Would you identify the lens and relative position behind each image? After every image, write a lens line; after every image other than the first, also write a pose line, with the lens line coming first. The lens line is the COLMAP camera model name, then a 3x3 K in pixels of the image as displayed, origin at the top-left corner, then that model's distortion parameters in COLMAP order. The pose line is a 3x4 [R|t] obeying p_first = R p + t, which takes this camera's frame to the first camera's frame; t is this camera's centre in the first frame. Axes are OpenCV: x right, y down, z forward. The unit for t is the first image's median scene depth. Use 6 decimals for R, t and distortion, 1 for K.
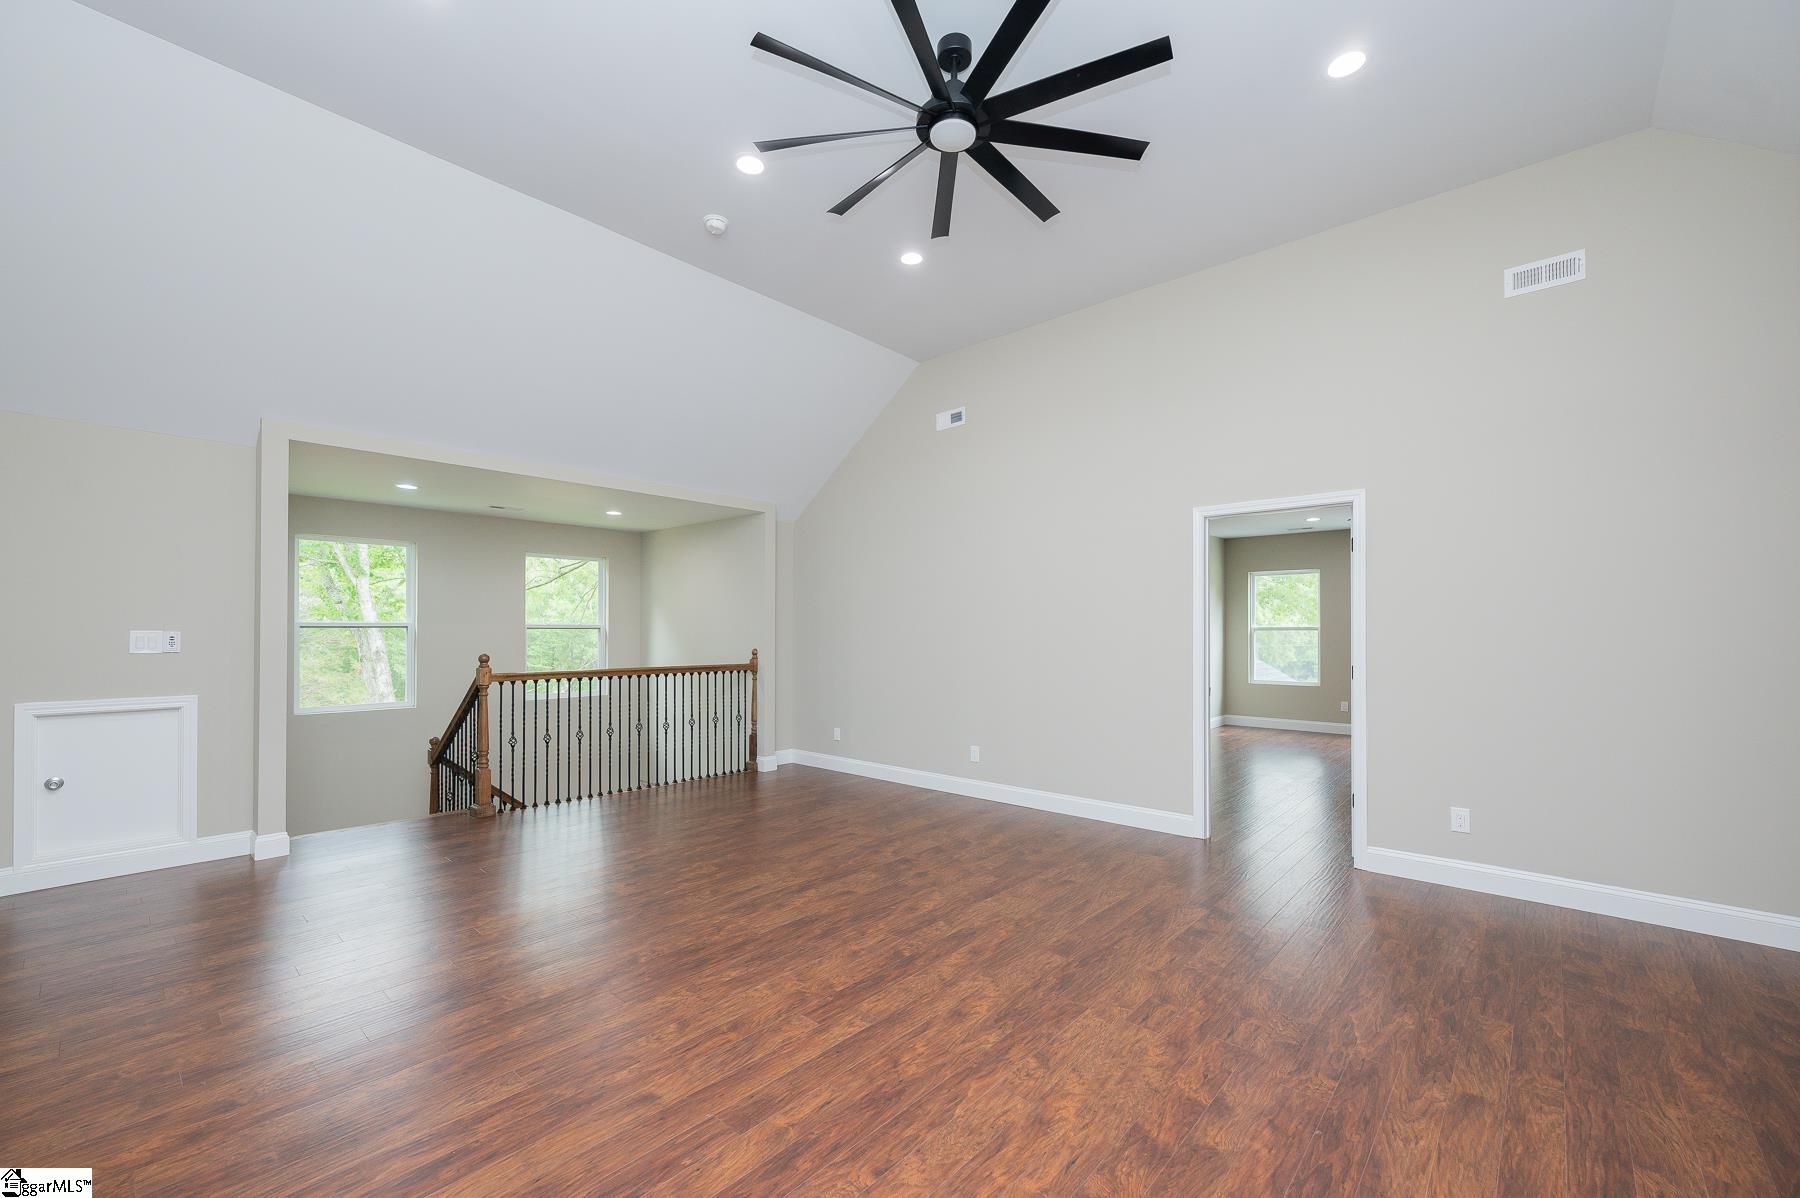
lens RADIAL K [[736.5, 0, 892.5], [0, 736.5, 625.0], [0, 0, 1]] dist [-0.000318, -0.000021]
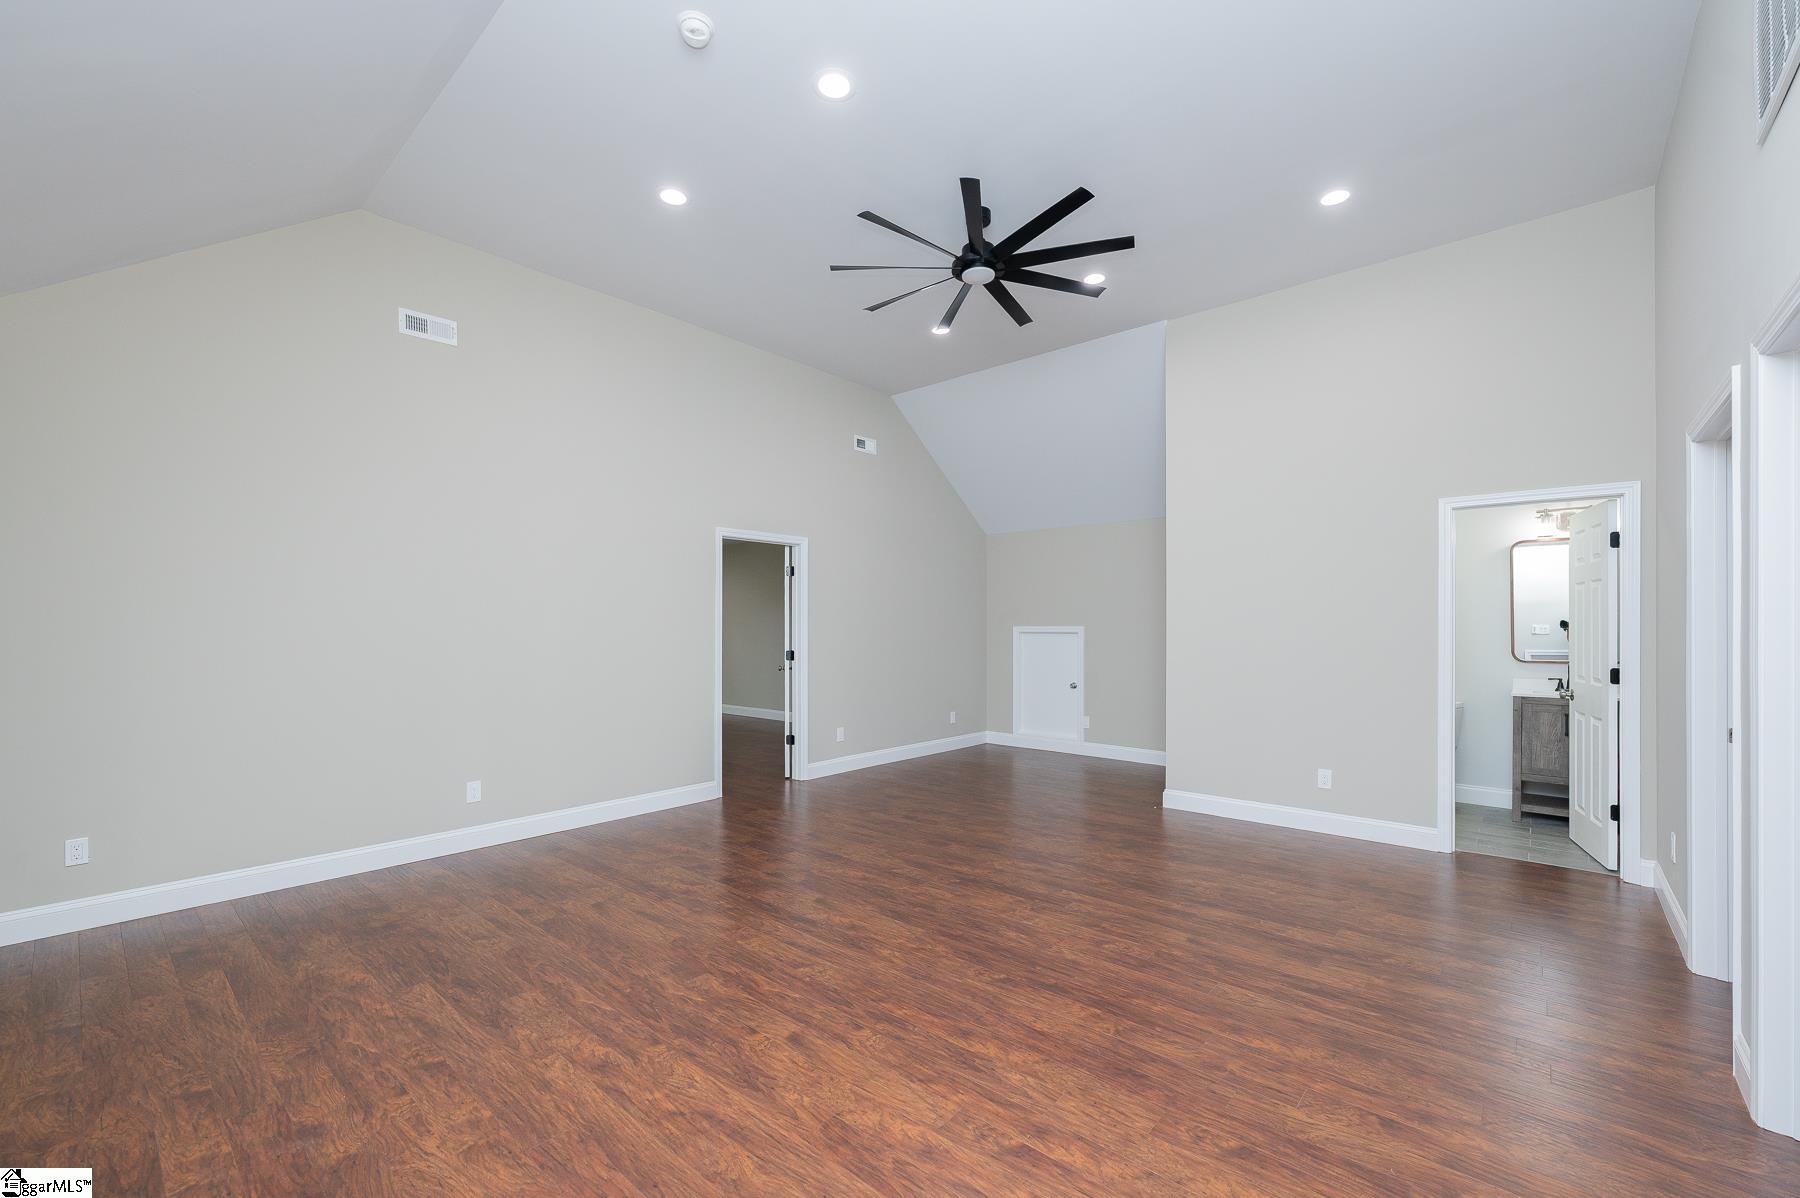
lens RADIAL K [[736.5, 0, 892.5], [0, 736.5, 625.0], [0, 0, 1]] dist [-0.000318, -0.000021]
pose [[-0.018186, 0.001916, 0.999833, -1.093078], [-0.008676, 0.999960, -0.002074, 0.003064], [-0.999797, -0.008712, -0.018169, 0.983799]]
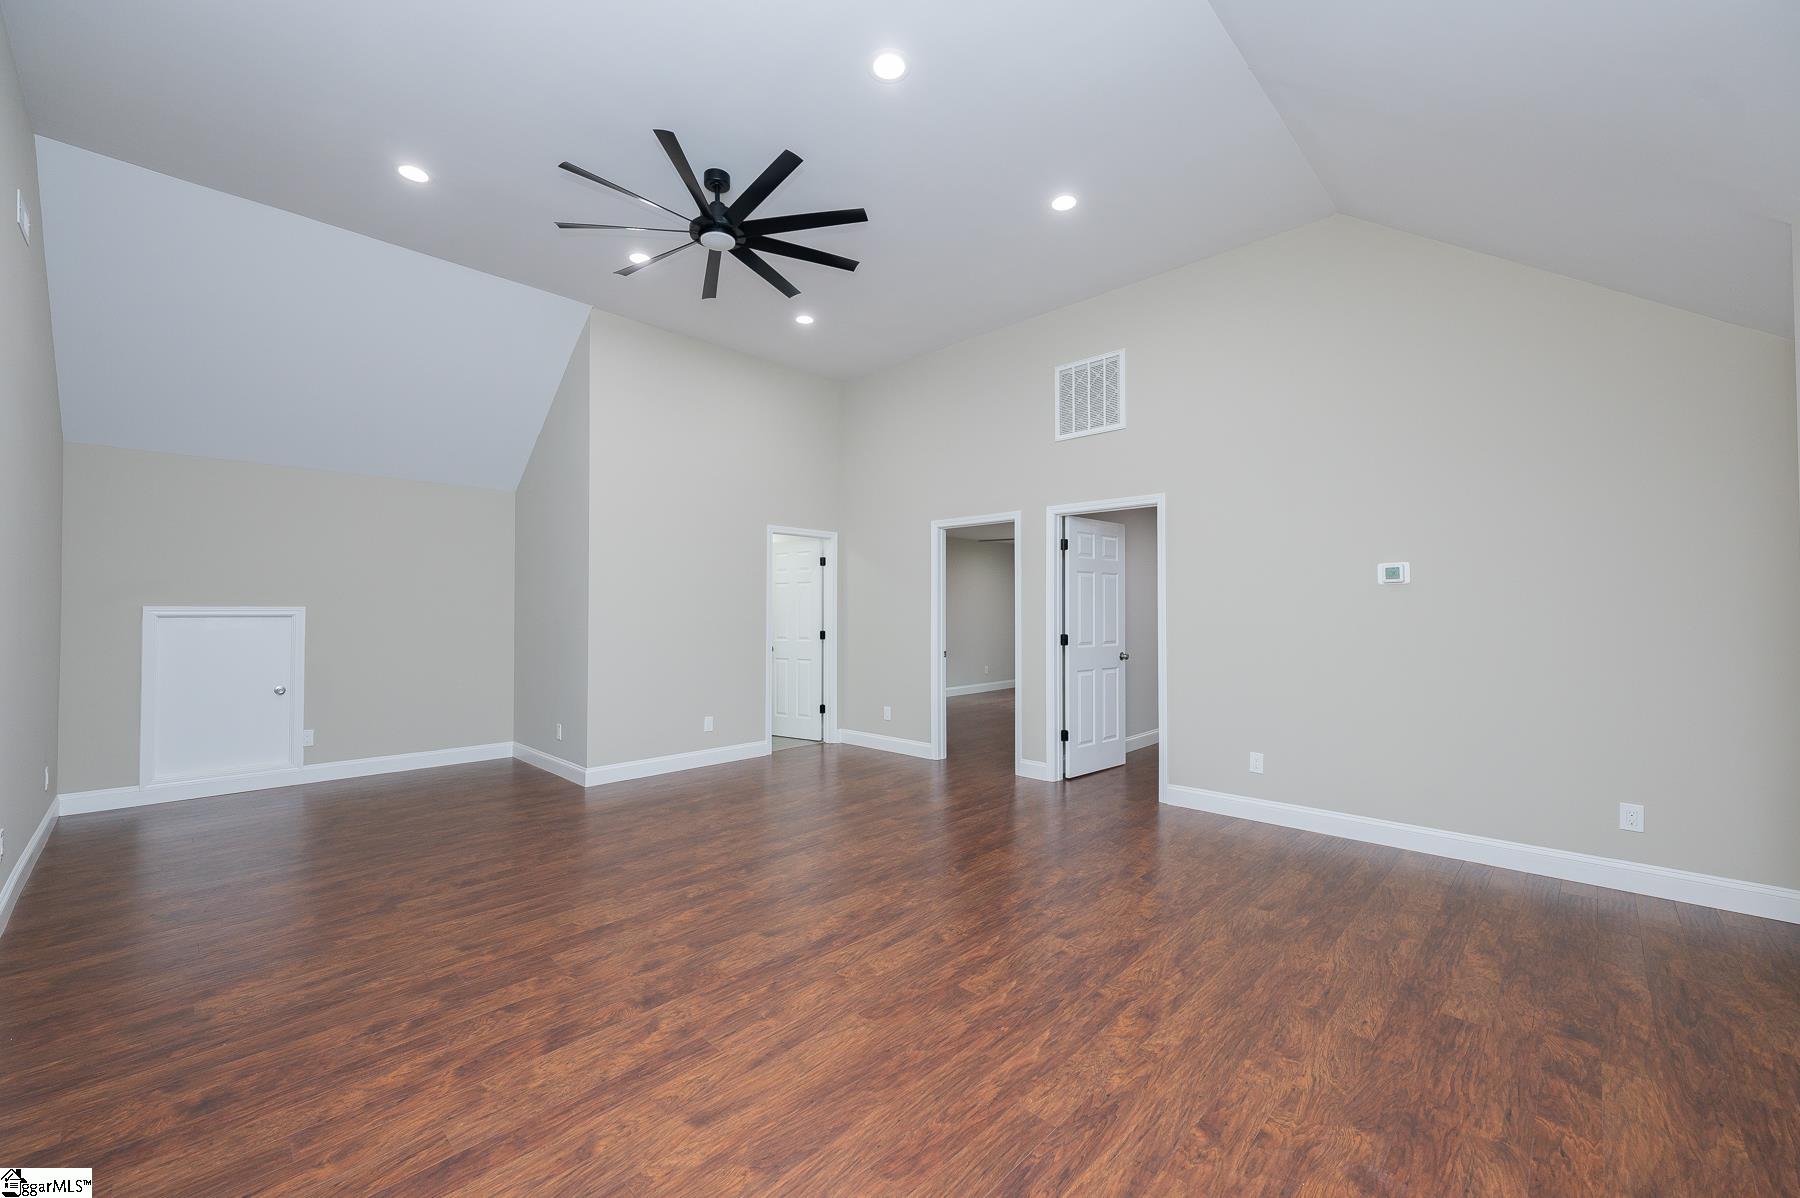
lens RADIAL K [[711.8, 0, 900.0], [0, 711.8, 599.0], [0, 0, 1]] dist [-0.000918, -0.000183]
pose [[-0.999718, -0.000587, 0.023728, -0.234152], [-0.001193, 0.999673, -0.025534, 0.019319], [-0.023706, -0.025556, -0.999392, 1.894415]]
